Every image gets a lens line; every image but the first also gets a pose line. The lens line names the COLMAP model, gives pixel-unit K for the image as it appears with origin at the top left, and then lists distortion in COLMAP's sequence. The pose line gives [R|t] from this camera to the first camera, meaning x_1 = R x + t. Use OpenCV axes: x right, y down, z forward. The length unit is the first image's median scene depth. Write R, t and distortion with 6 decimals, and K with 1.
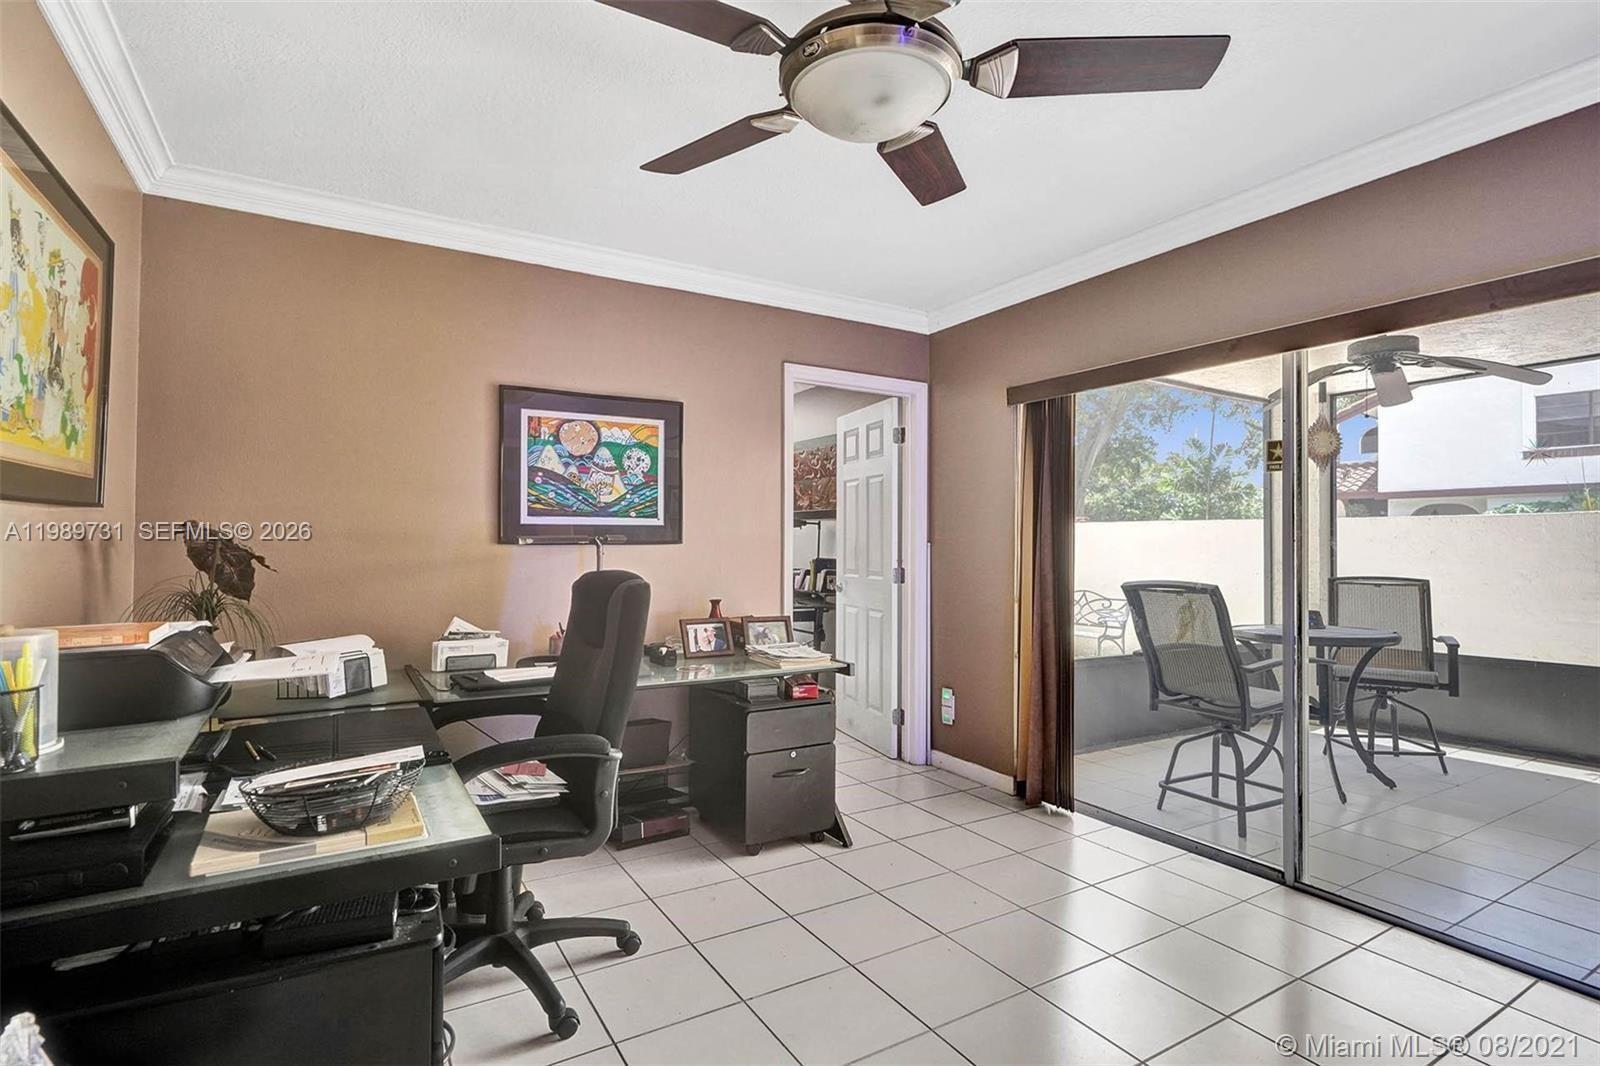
lens RADIAL K [[774.6, 0, 774.2], [0, 774.6, 540.2], [0, 0, 1]] dist [-0.001525, -0.000198]
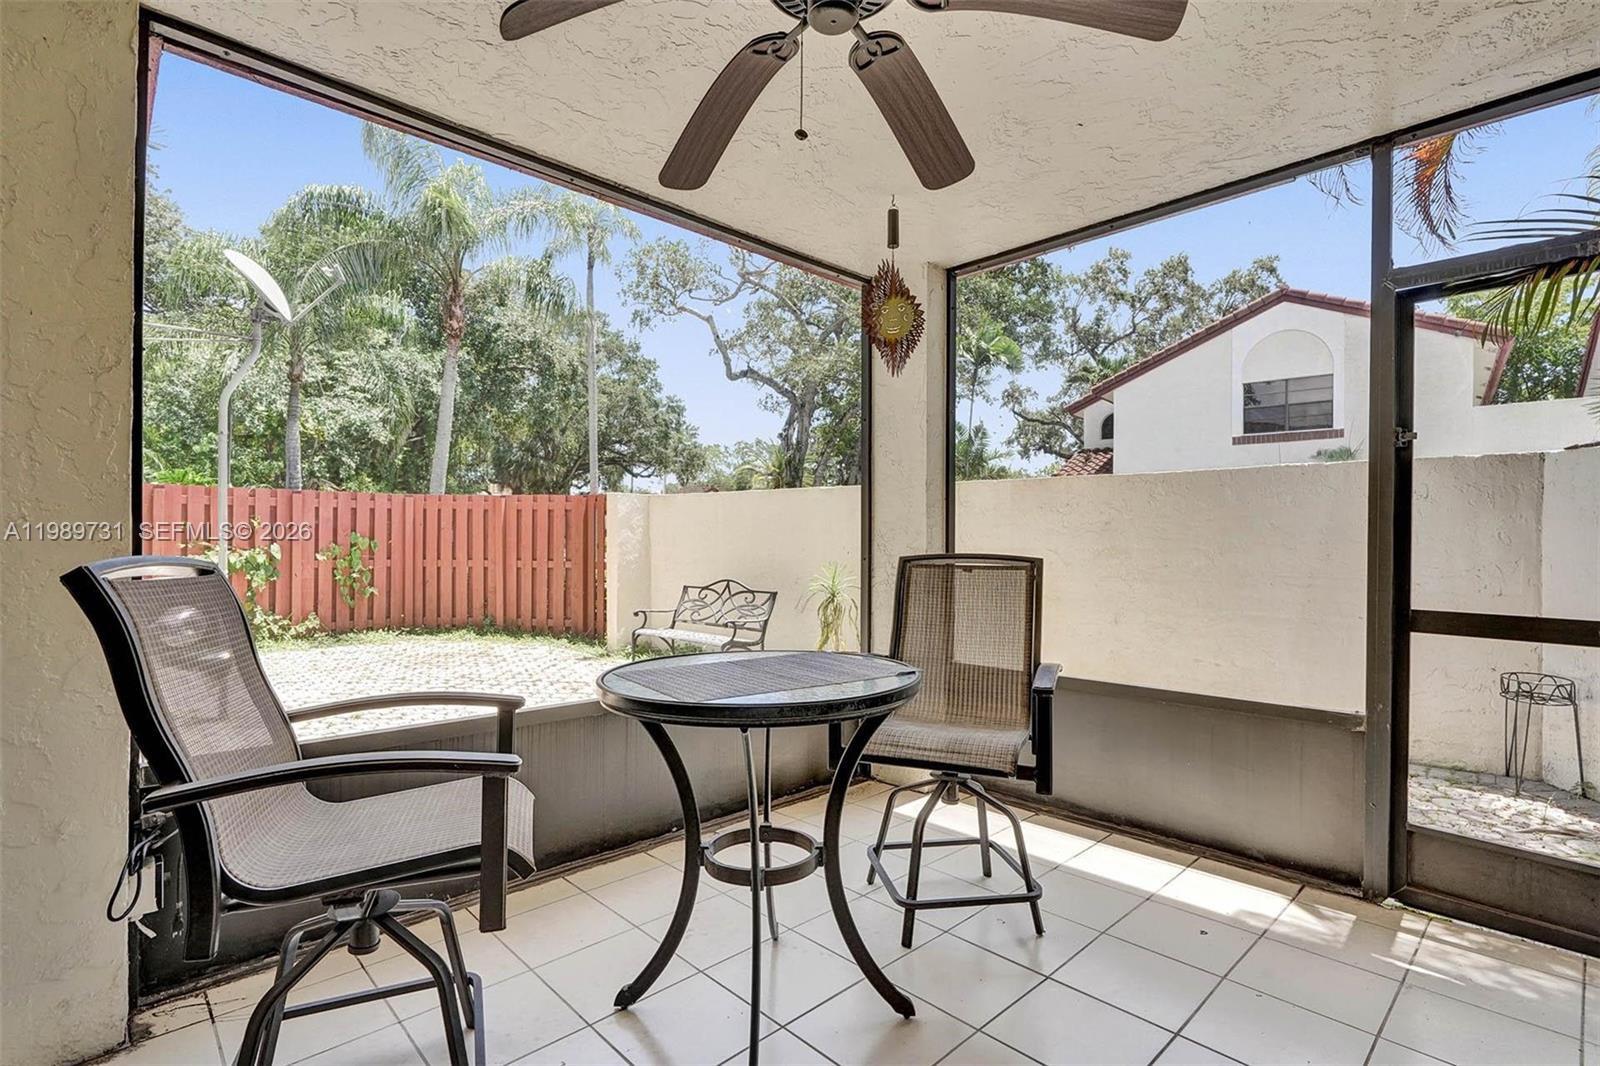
lens RADIAL K [[763.0, 0, 803.2], [0, 763.0, 527.2], [0, 0, 1]] dist [-0.016554, 0.010430]
pose [[0.970512, 0.007360, 0.240941, 0.316947], [-0.006300, 0.999967, -0.005168, 0.019201], [-0.240971, 0.003498, 0.970526, 0.293677]]
